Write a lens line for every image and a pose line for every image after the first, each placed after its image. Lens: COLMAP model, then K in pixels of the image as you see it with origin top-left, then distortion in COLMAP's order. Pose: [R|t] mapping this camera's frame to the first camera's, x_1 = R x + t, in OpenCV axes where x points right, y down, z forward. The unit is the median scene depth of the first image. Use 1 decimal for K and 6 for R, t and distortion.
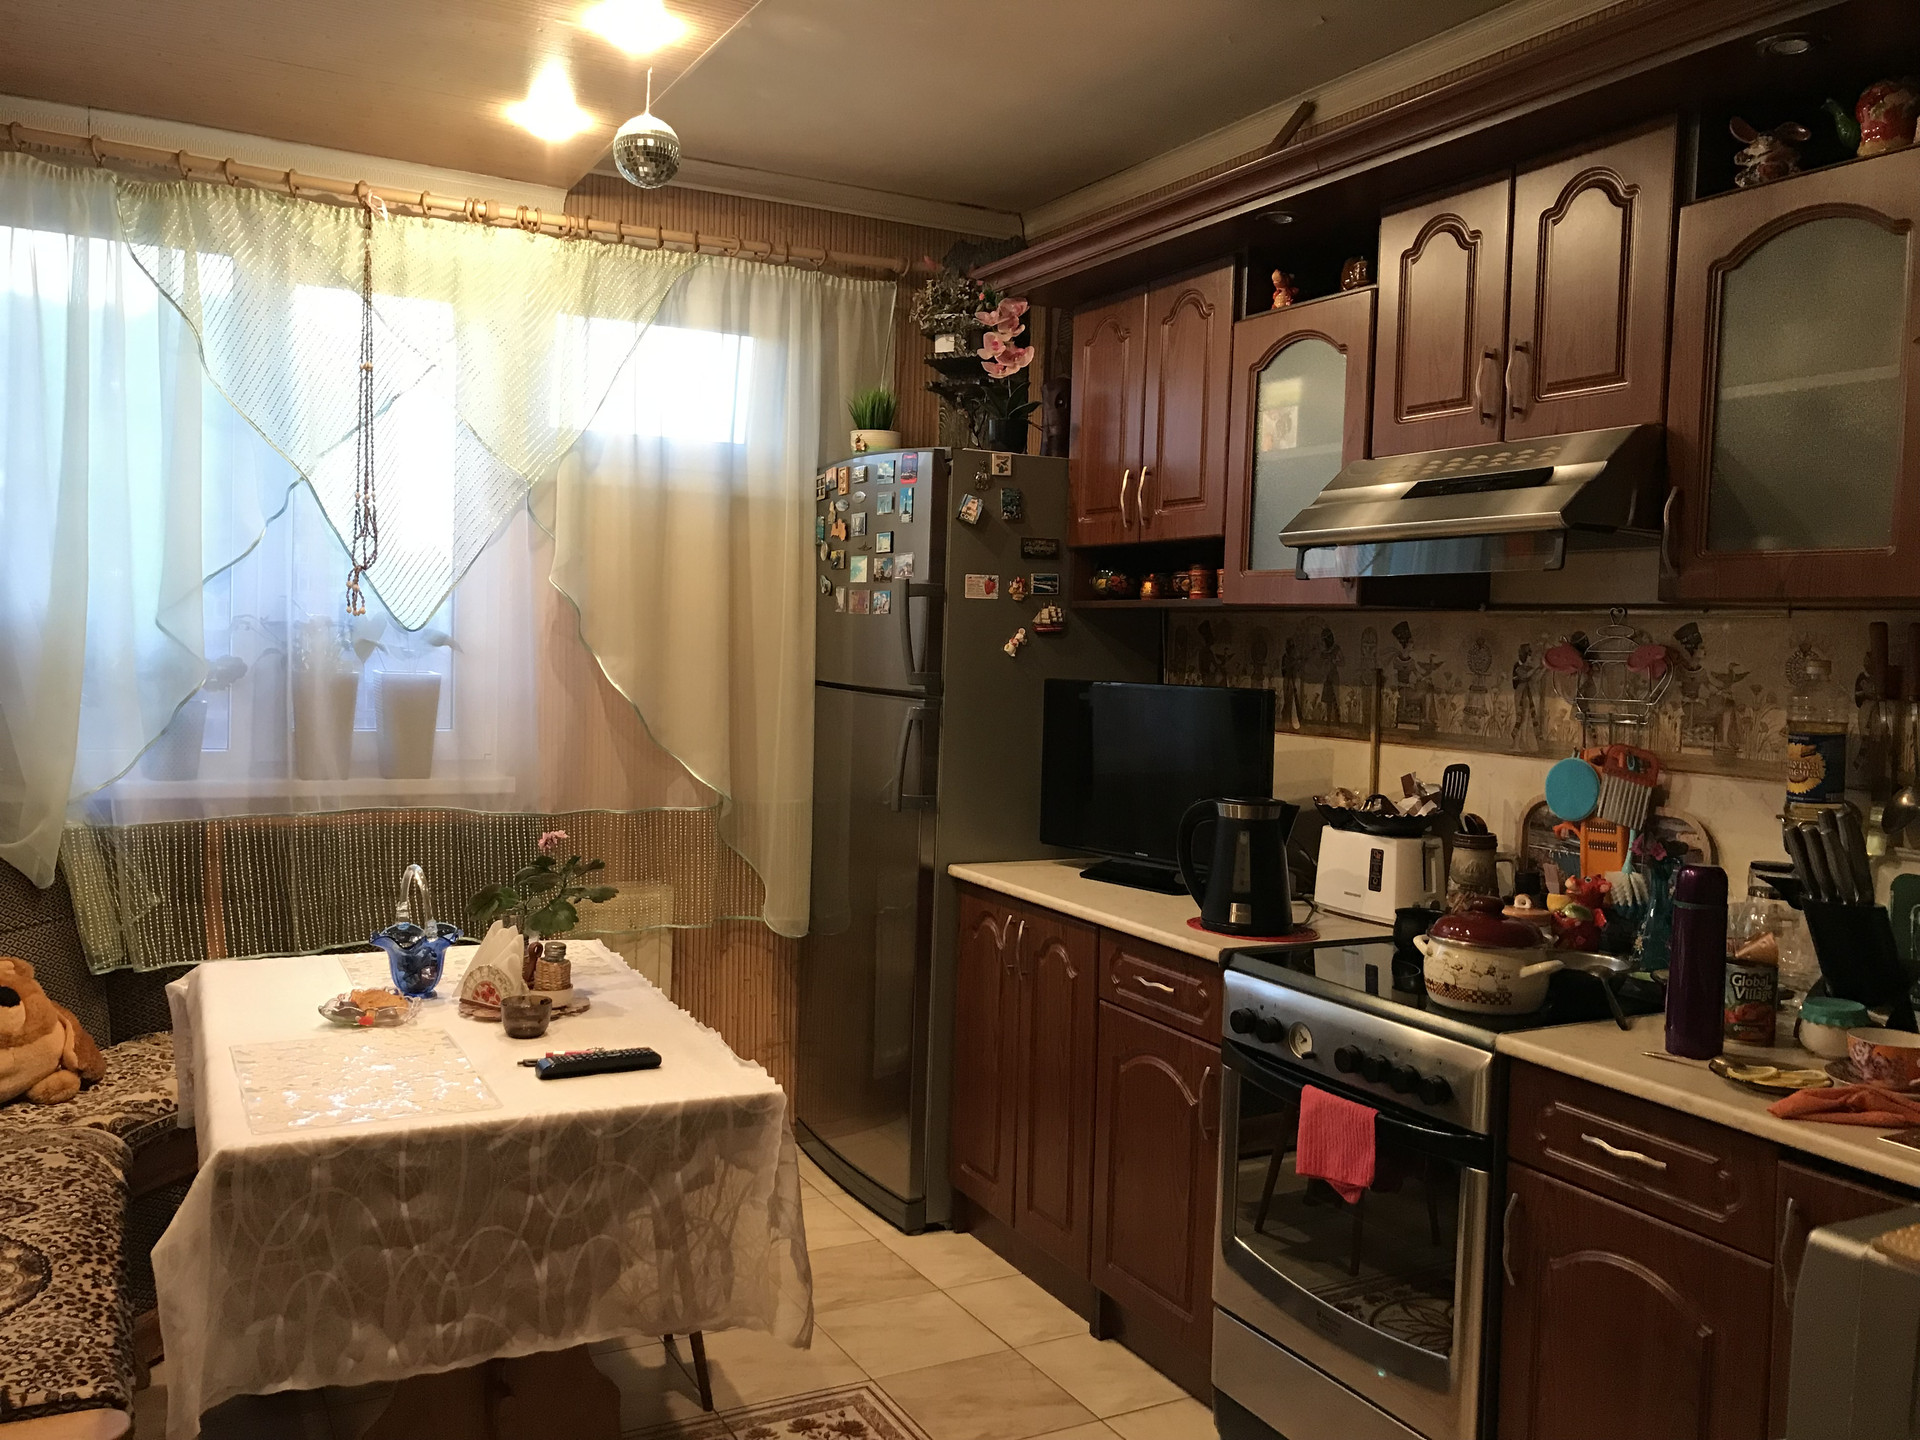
lens RADIAL K [[1566.7, 0, 960.0], [0, 1566.7, 720.0], [0, 0, 1]] dist [0.002230, -0.000264]
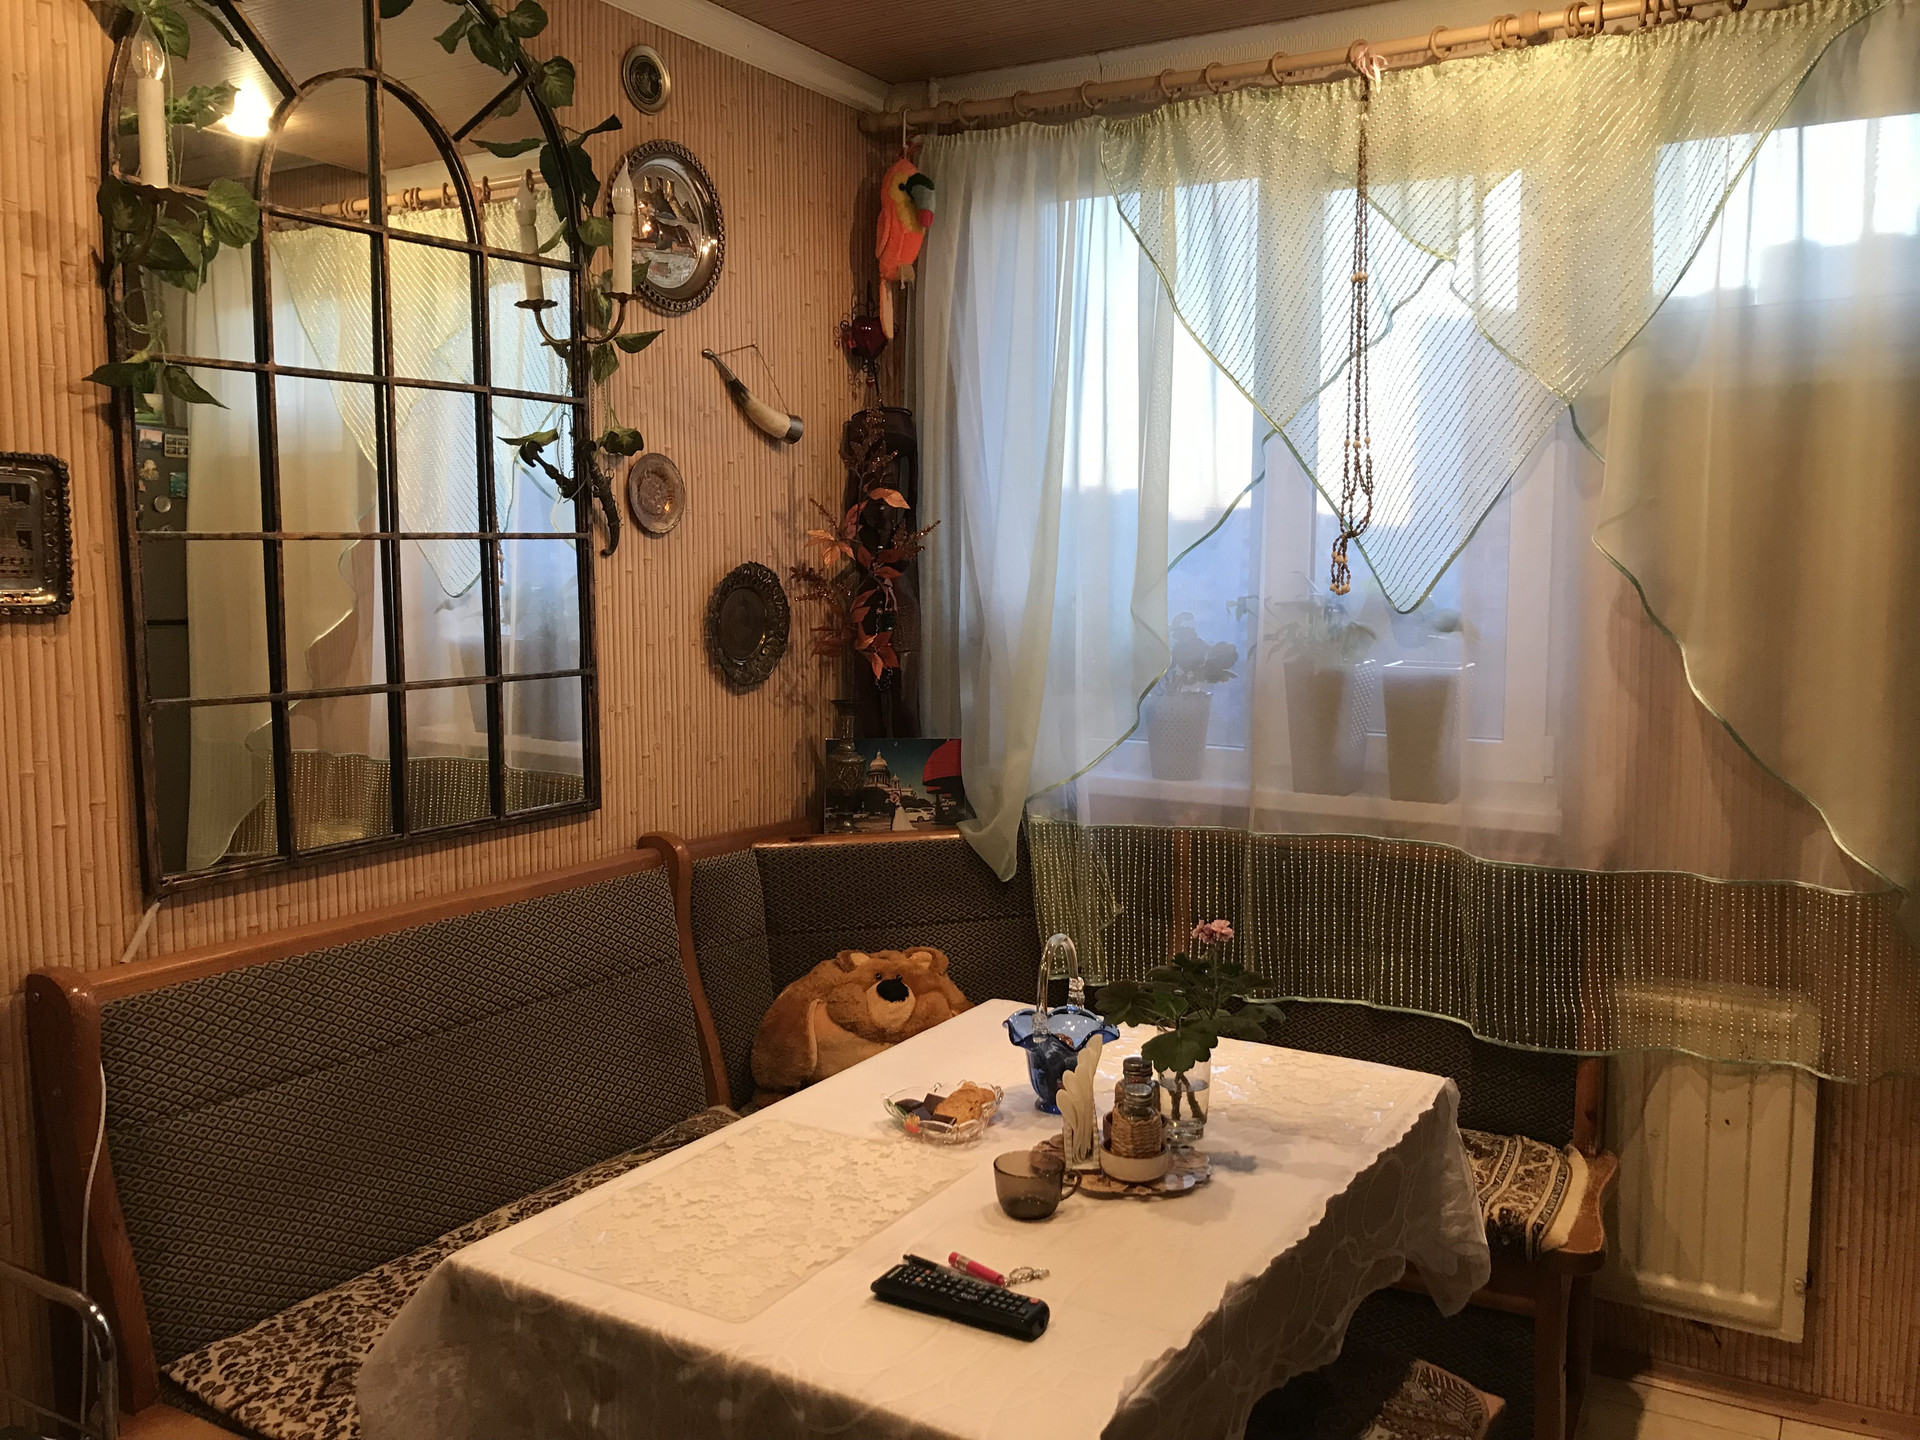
lens RADIAL K [[1566.7, 0, 960.0], [0, 1566.7, 720.0], [0, 0, 1]] dist [0.002230, -0.000264]
pose [[0.518373, 0.056337, -0.853297, 0.202678], [-0.030616, 0.998411, 0.047318, -0.035023], [0.854607, 0.001596, 0.519273, 0.420668]]
